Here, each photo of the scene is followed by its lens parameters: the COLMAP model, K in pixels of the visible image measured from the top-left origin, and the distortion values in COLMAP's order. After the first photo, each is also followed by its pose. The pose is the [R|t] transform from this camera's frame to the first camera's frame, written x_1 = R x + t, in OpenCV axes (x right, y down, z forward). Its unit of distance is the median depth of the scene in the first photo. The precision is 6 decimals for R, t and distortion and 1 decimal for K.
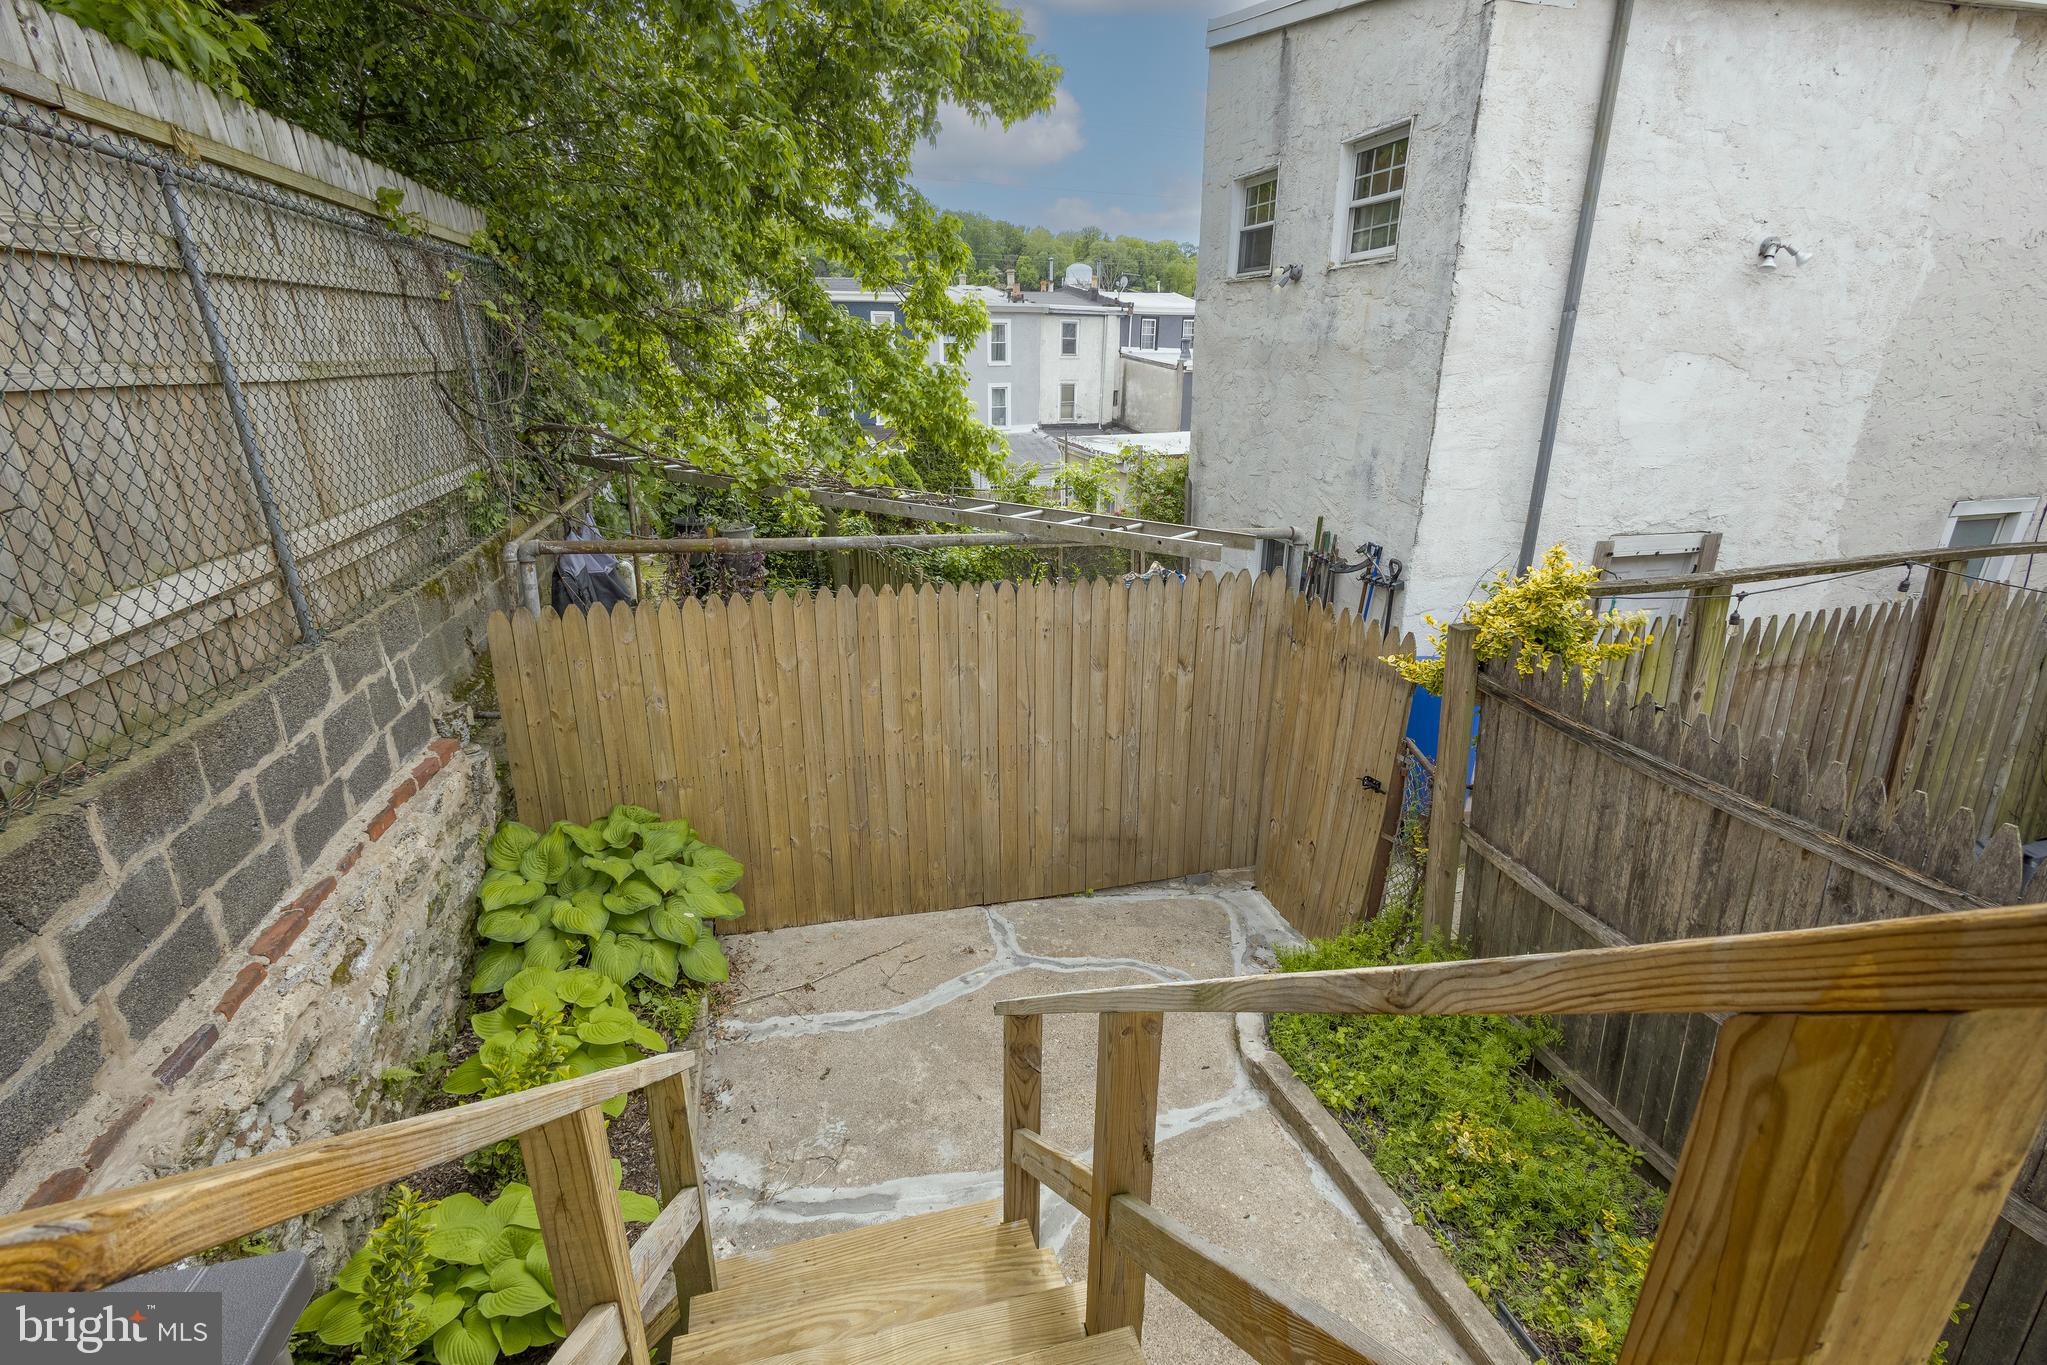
lens RADIAL K [[940.0, 0, 1019.4], [0, 940.0, 680.3], [0, 0, 1]] dist [0.016776, -0.005228]
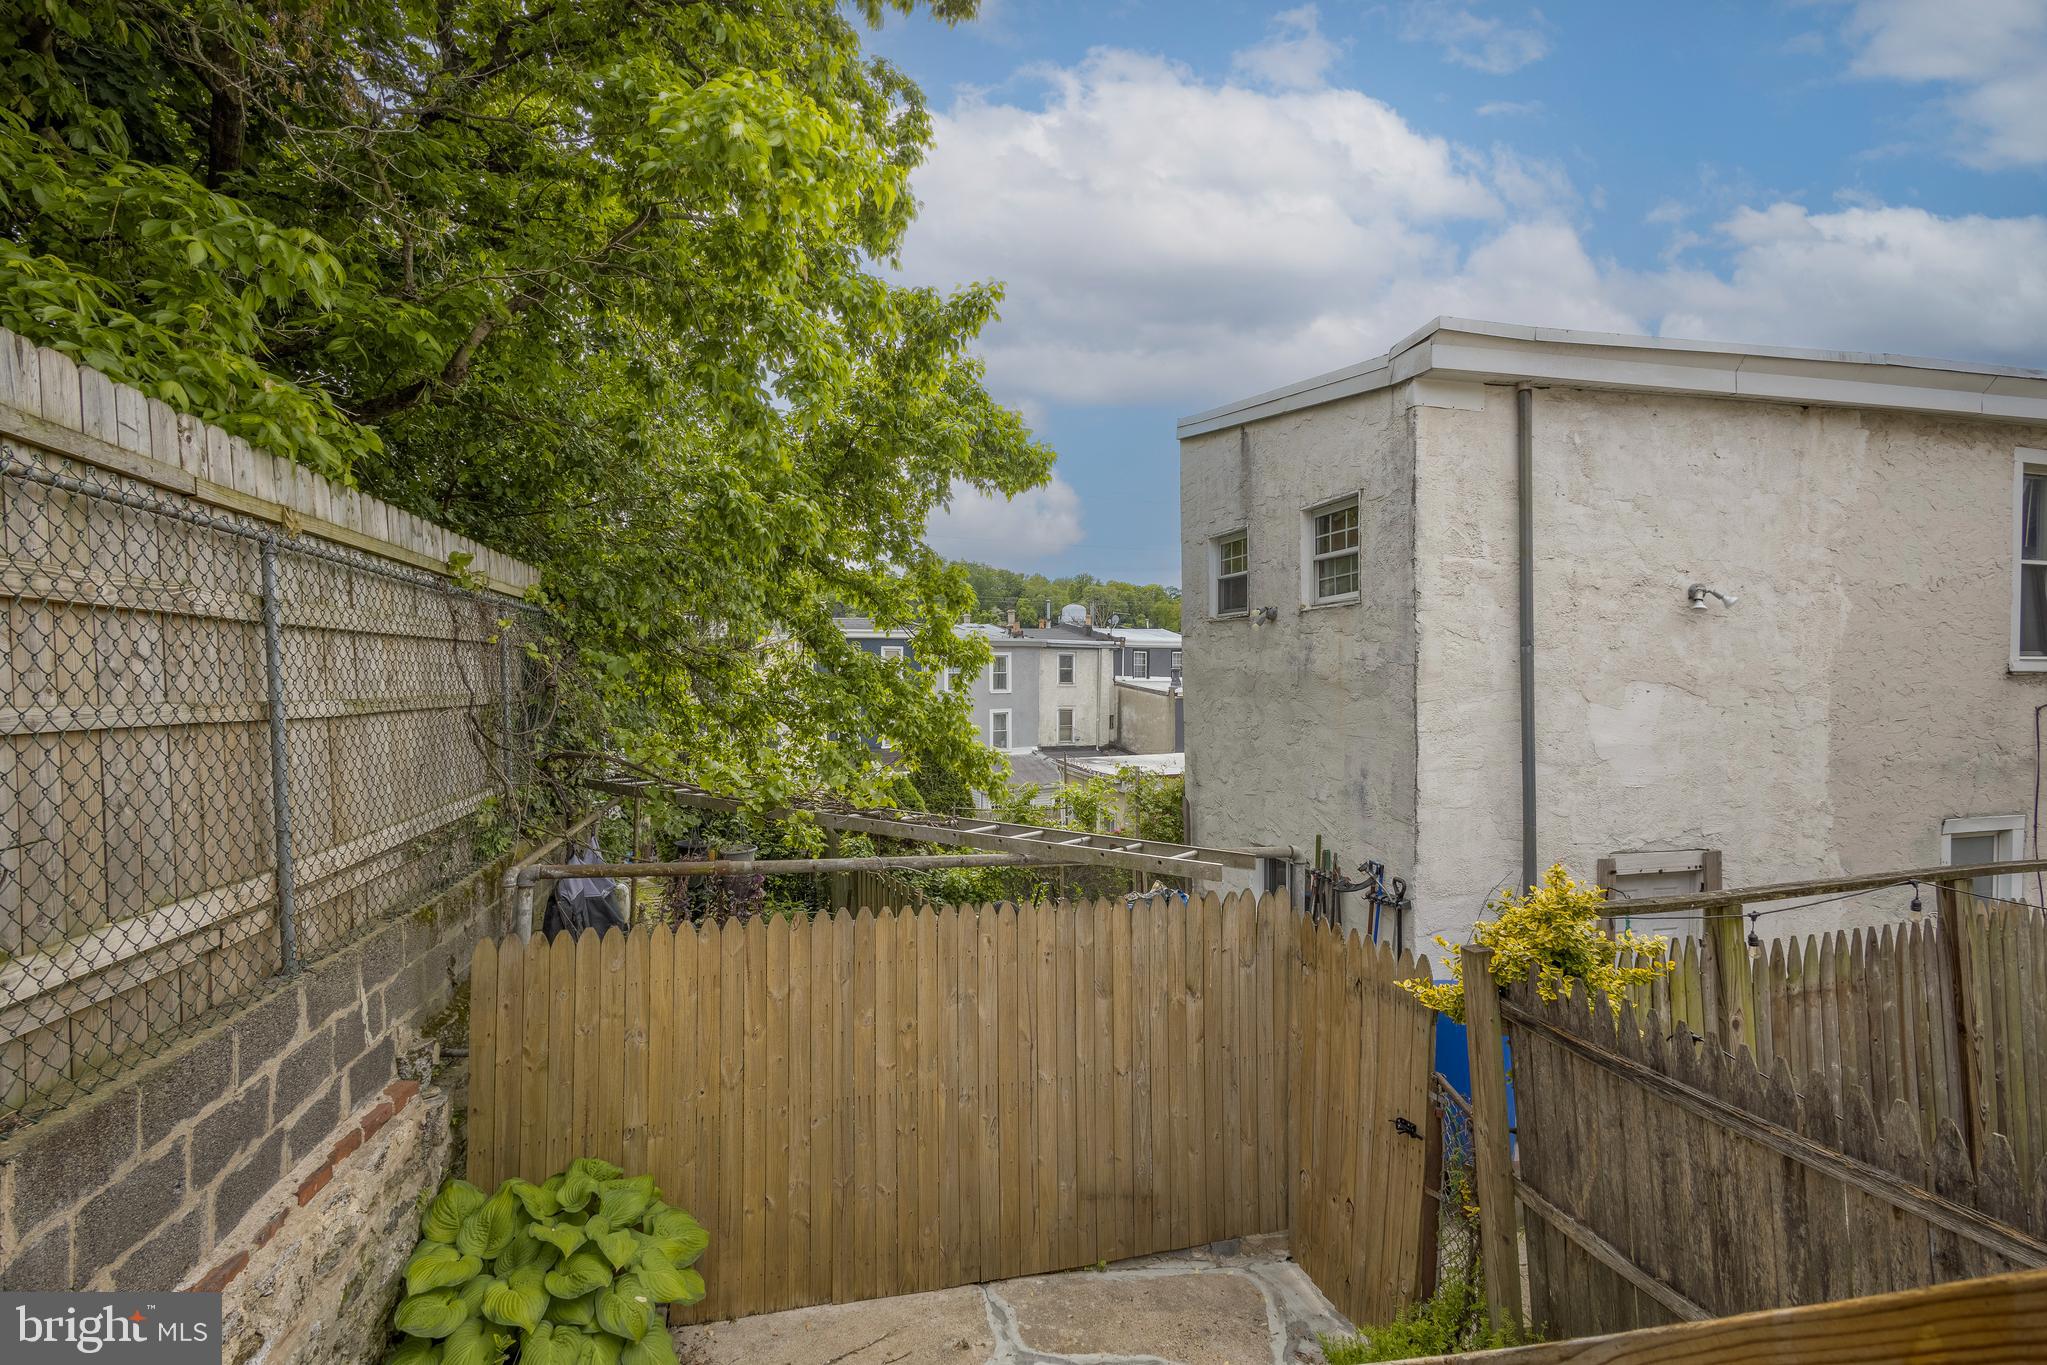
lens RADIAL K [[940.0, 0, 1024.5], [0, 940.0, 681.4], [0, 0, 1]] dist [0.016776, -0.005228]
pose [[0.999981, -0.003820, 0.004824, 0.000443], [0.005189, 0.944919, -0.327264, -0.000986], [-0.003308, 0.327282, 0.944921, -0.010548]]
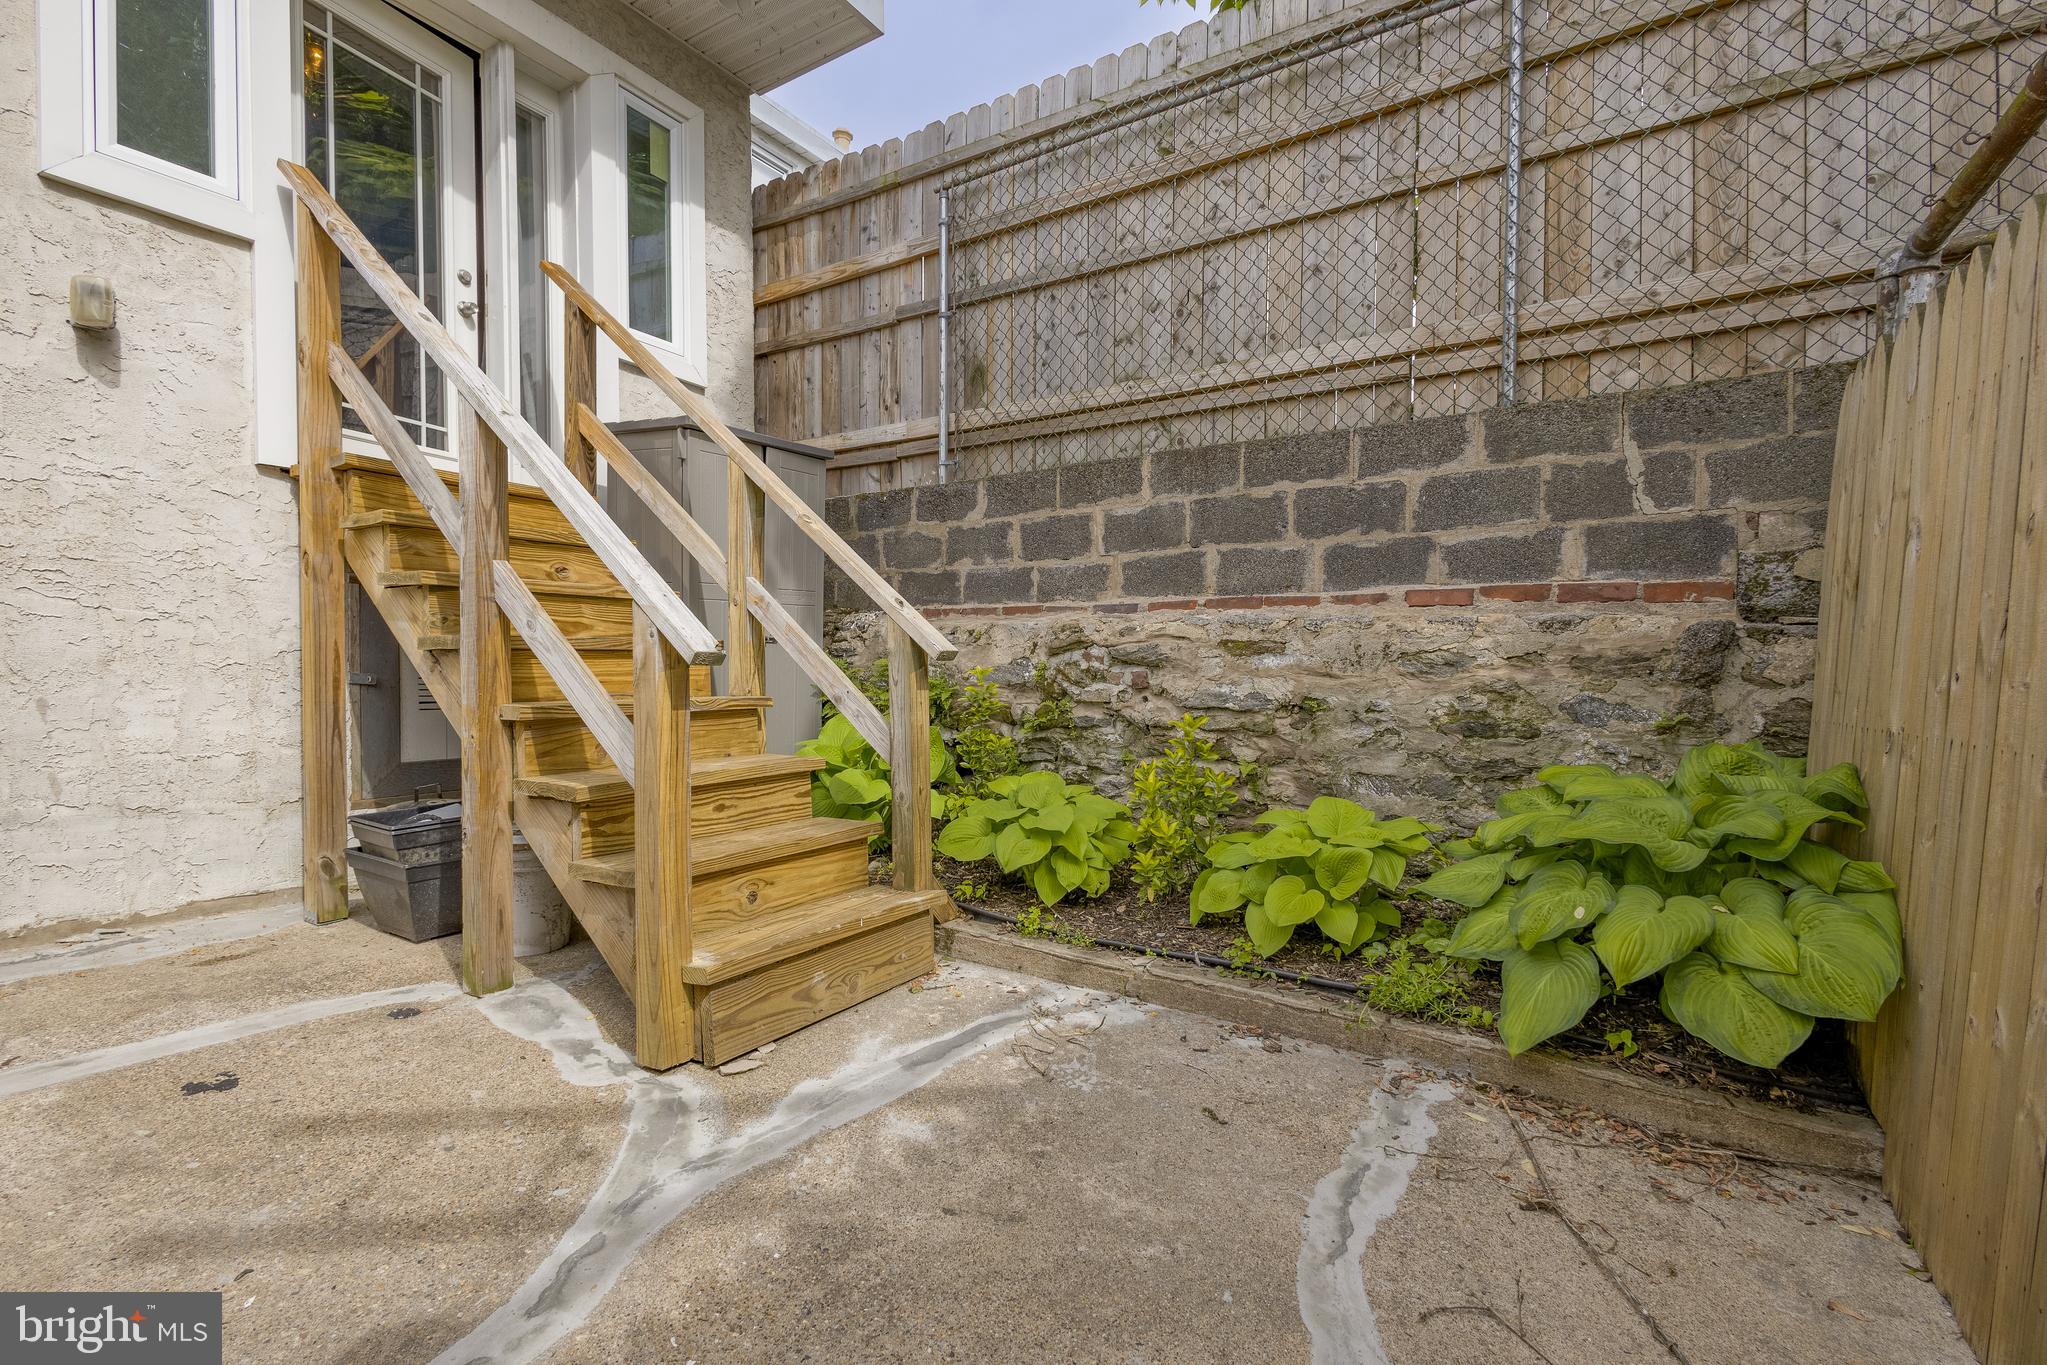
lens RADIAL K [[940.0, 0, 1020.0], [0, 940.0, 679.4], [0, 0, 1]] dist [0.016776, -0.005228]
pose [[-0.726084, 0.004827, -0.687589, 0.178493], [-0.229865, 0.940741, 0.249338, 0.058851], [0.648046, 0.339093, -0.681948, 0.906243]]
